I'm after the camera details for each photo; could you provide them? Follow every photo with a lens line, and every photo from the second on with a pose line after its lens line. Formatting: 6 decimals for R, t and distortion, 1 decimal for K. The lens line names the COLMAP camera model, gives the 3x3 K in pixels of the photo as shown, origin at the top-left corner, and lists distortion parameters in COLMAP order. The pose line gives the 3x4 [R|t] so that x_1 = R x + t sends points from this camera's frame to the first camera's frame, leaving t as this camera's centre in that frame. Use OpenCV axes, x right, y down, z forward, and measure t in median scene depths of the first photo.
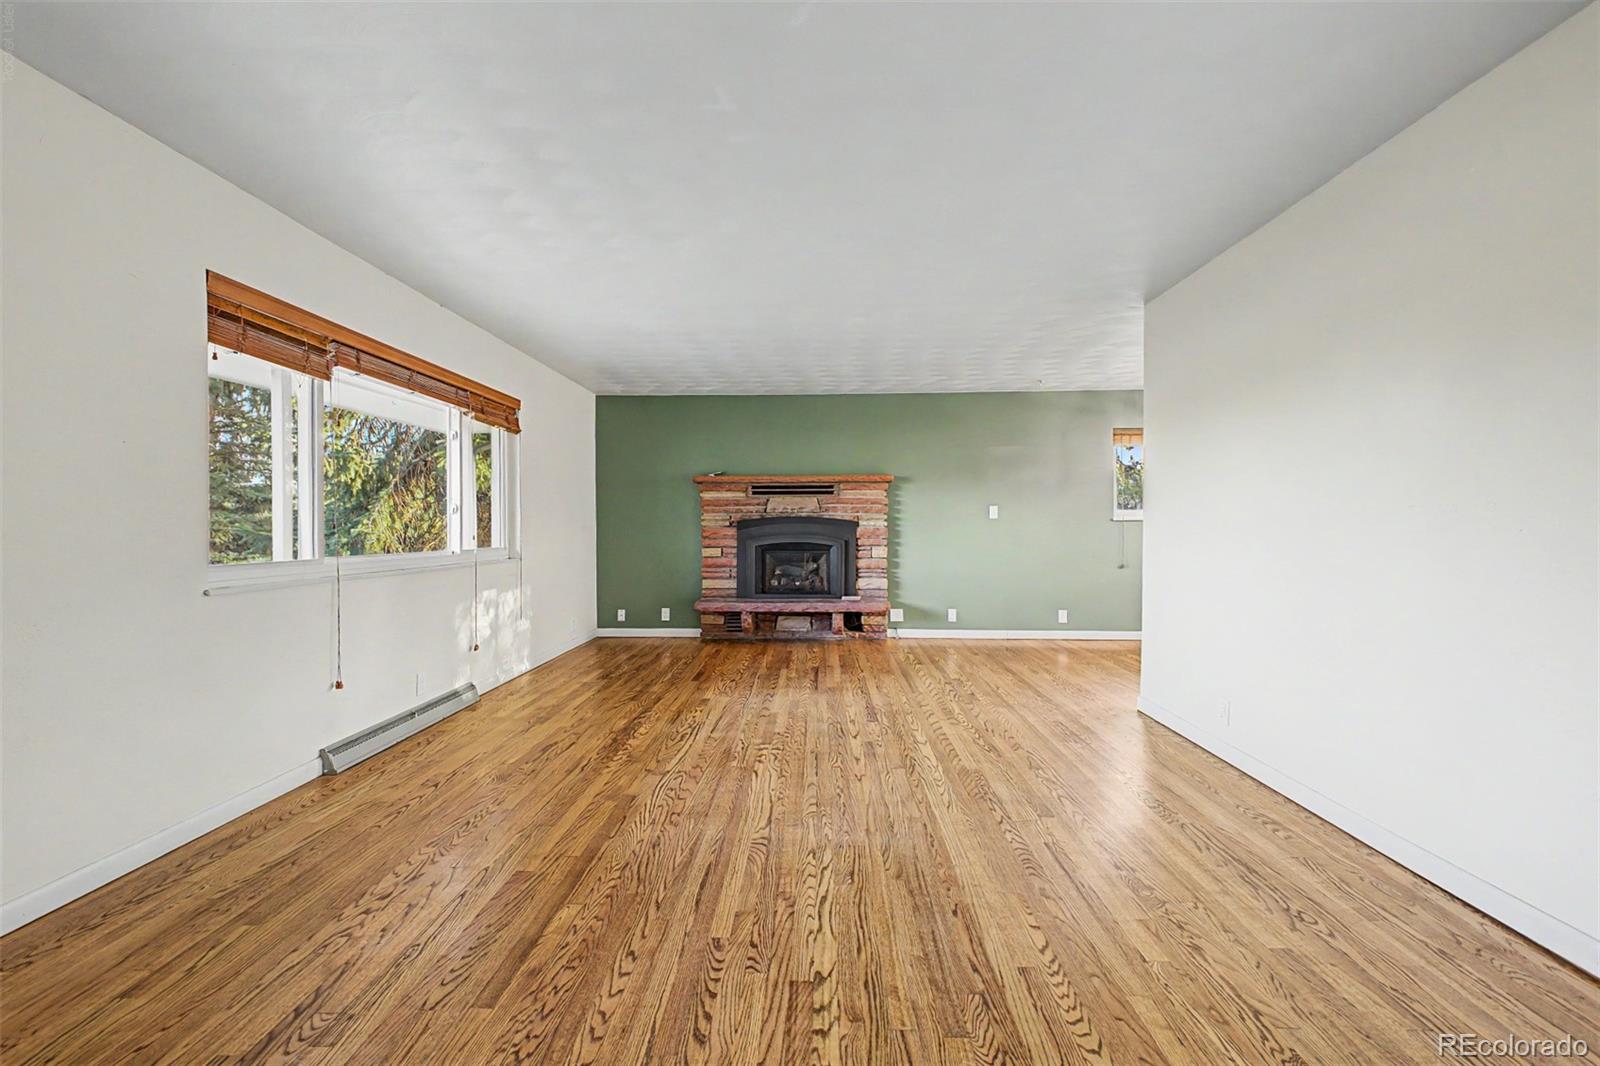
lens RADIAL K [[641.7, 0, 799.3], [0, 641.7, 537.5], [0, 0, 1]] dist [0.020712, -0.005752]
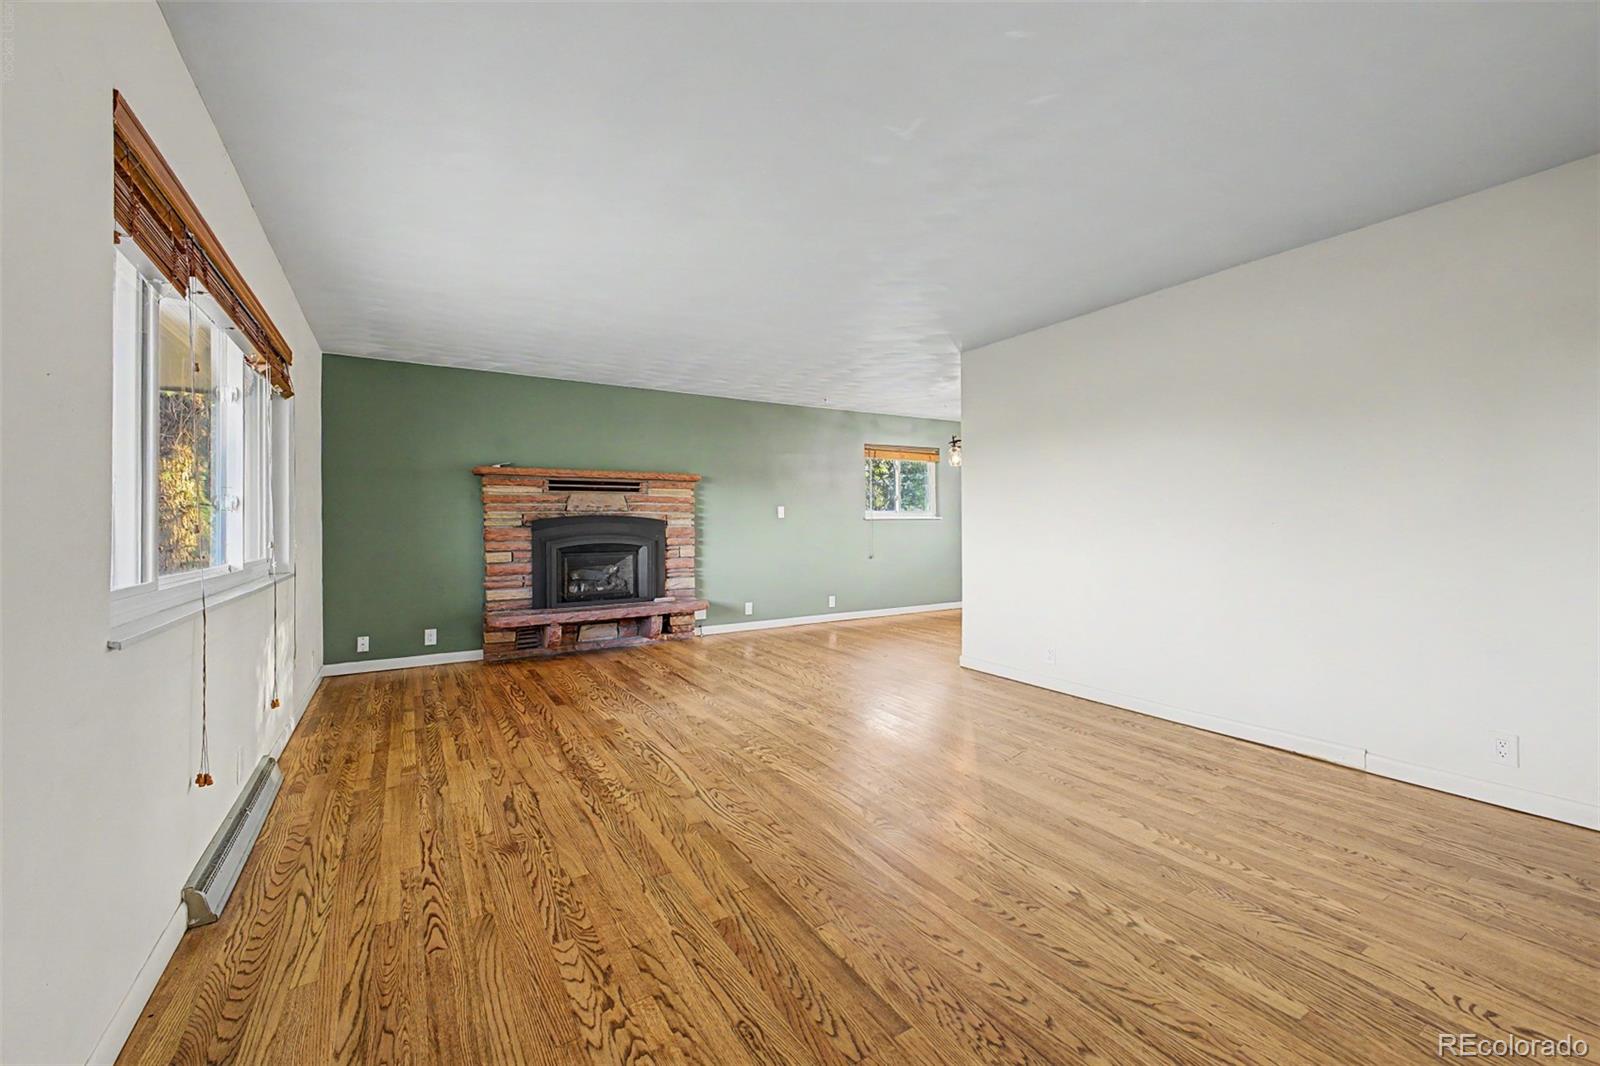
lens RADIAL K [[641.7, 0, 802.9], [0, 641.7, 522.0], [0, 0, 1]] dist [0.020712, -0.005752]
pose [[0.830173, -0.003560, 0.557494, -0.455402], [0.017114, 0.999671, -0.019102, -0.000822], [-0.557243, 0.025399, 0.829961, 0.112020]]
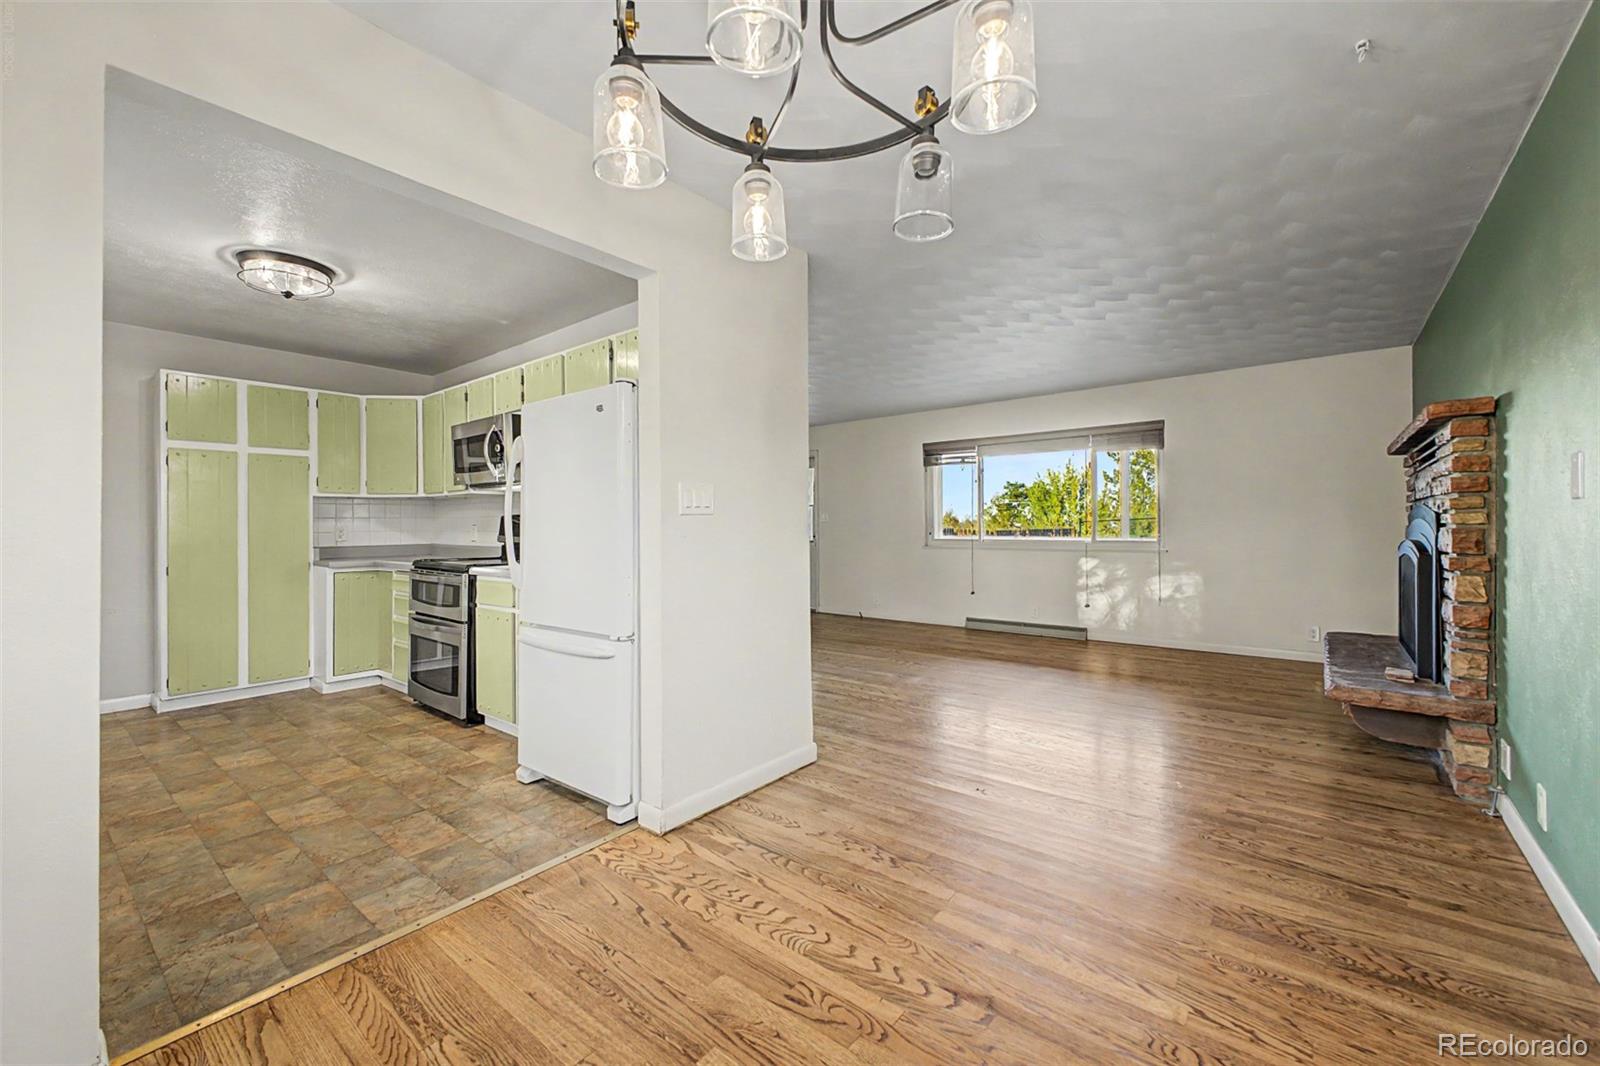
lens RADIAL K [[641.7, 0, 792.5], [0, 641.7, 528.8], [0, 0, 1]] dist [0.020712, -0.005752]
pose [[-0.607758, 0.009697, -0.794063, 1.198971], [-0.009445, 0.999766, 0.019438, -0.034222], [0.794066, 0.019313, -0.607525, 1.485793]]
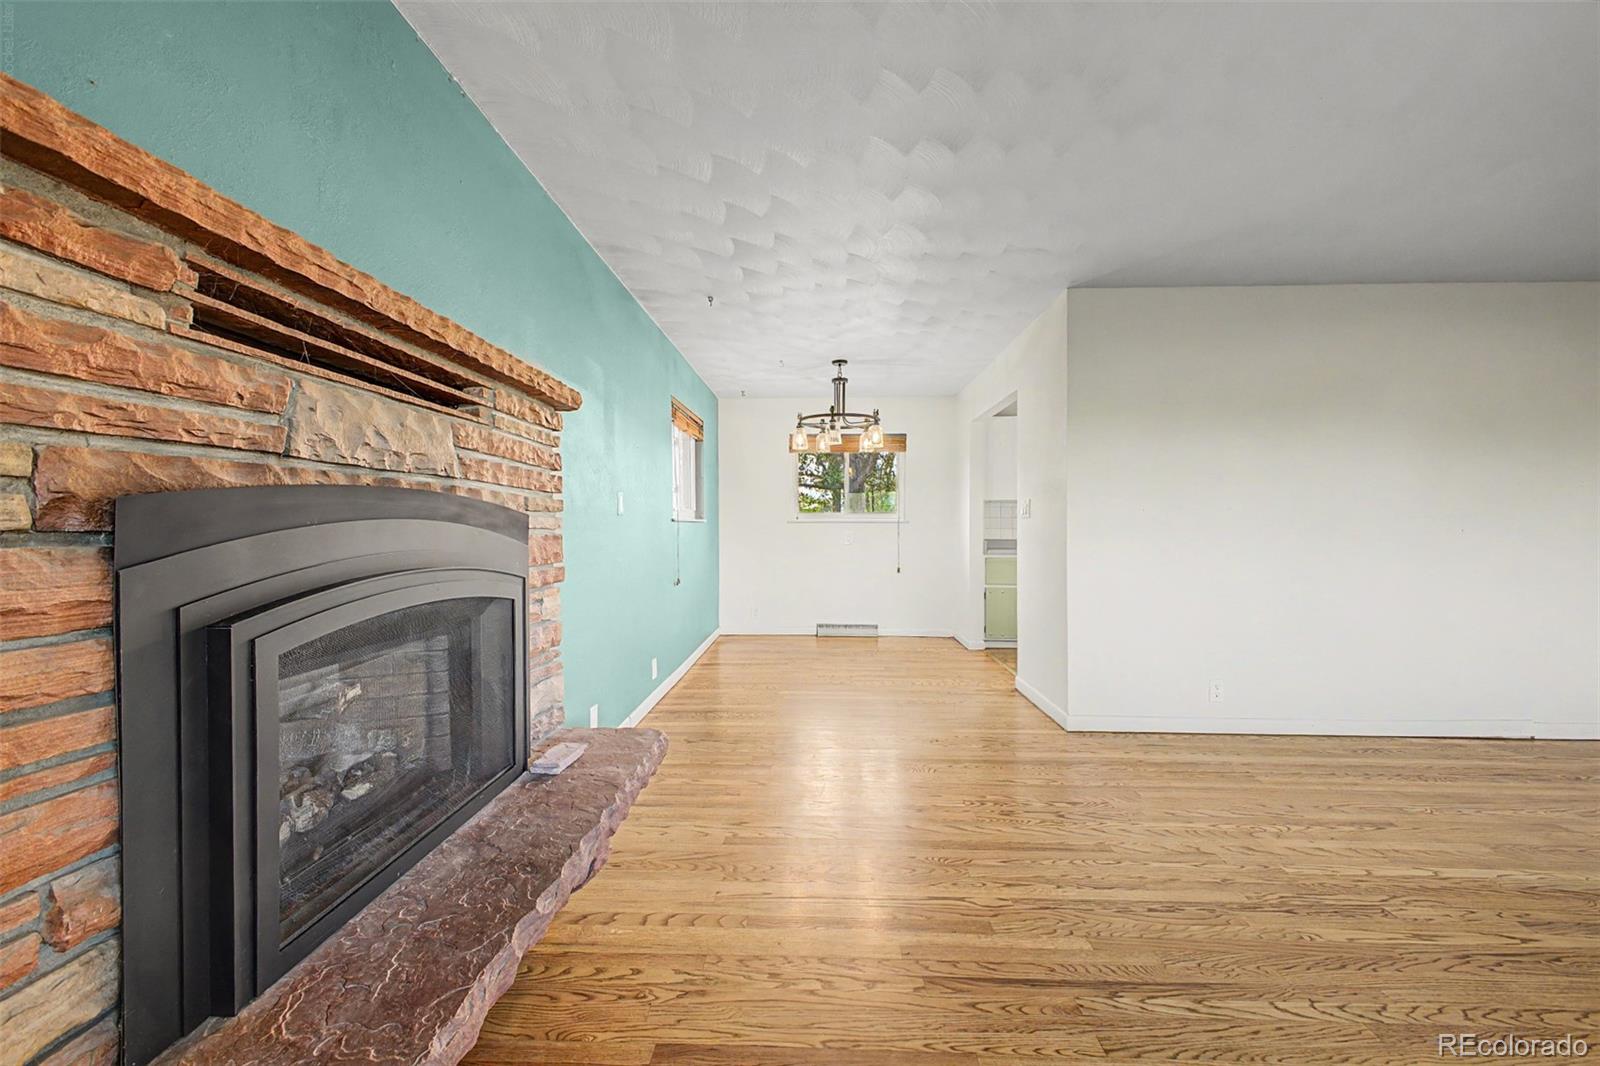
lens RADIAL K [[641.7, 0, 805.6], [0, 641.7, 530.3], [0, 0, 1]] dist [0.020712, -0.005752]
pose [[-0.012152, -0.002164, 0.999924, -0.380269], [0.021741, 0.999761, 0.002427, -0.025759], [-0.999690, 0.021769, -0.012102, 1.401500]]
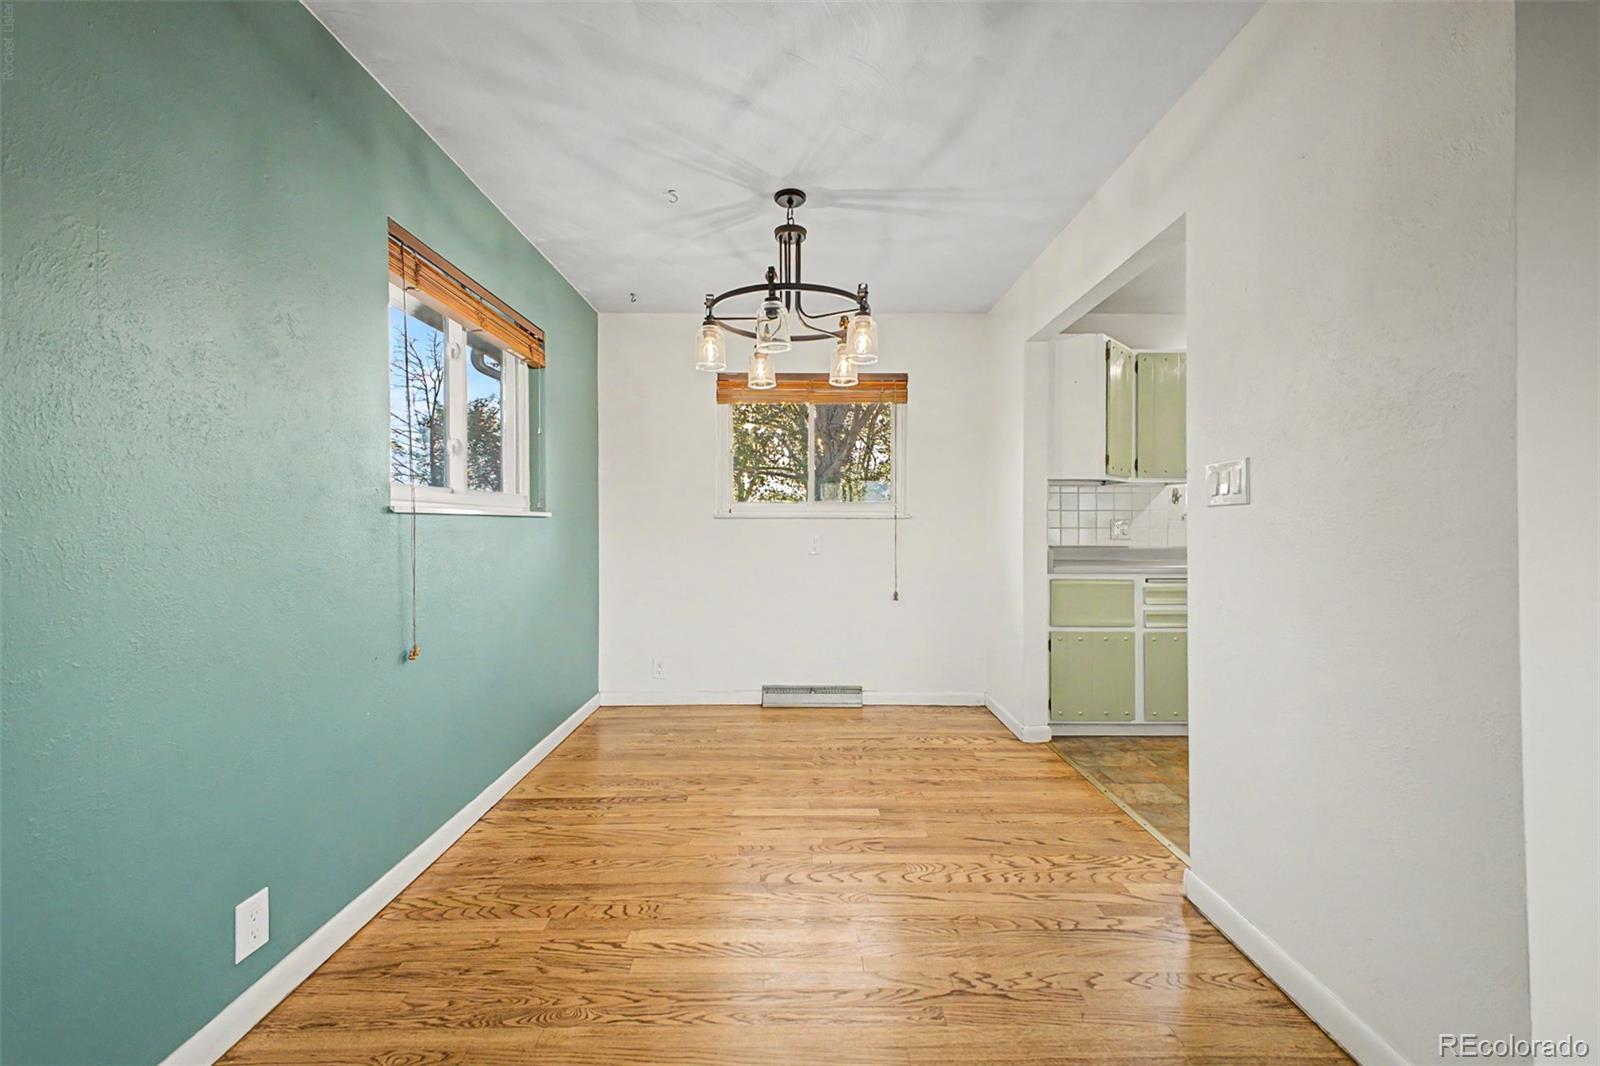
lens RADIAL K [[641.7, 0, 805.2], [0, 641.7, 521.2], [0, 0, 1]] dist [0.020712, -0.005752]
pose [[-0.049307, 0.009414, 0.998739, 0.280444], [0.023238, 0.999696, -0.008275, -0.025996], [-0.998513, 0.022800, -0.049511, 1.332600]]
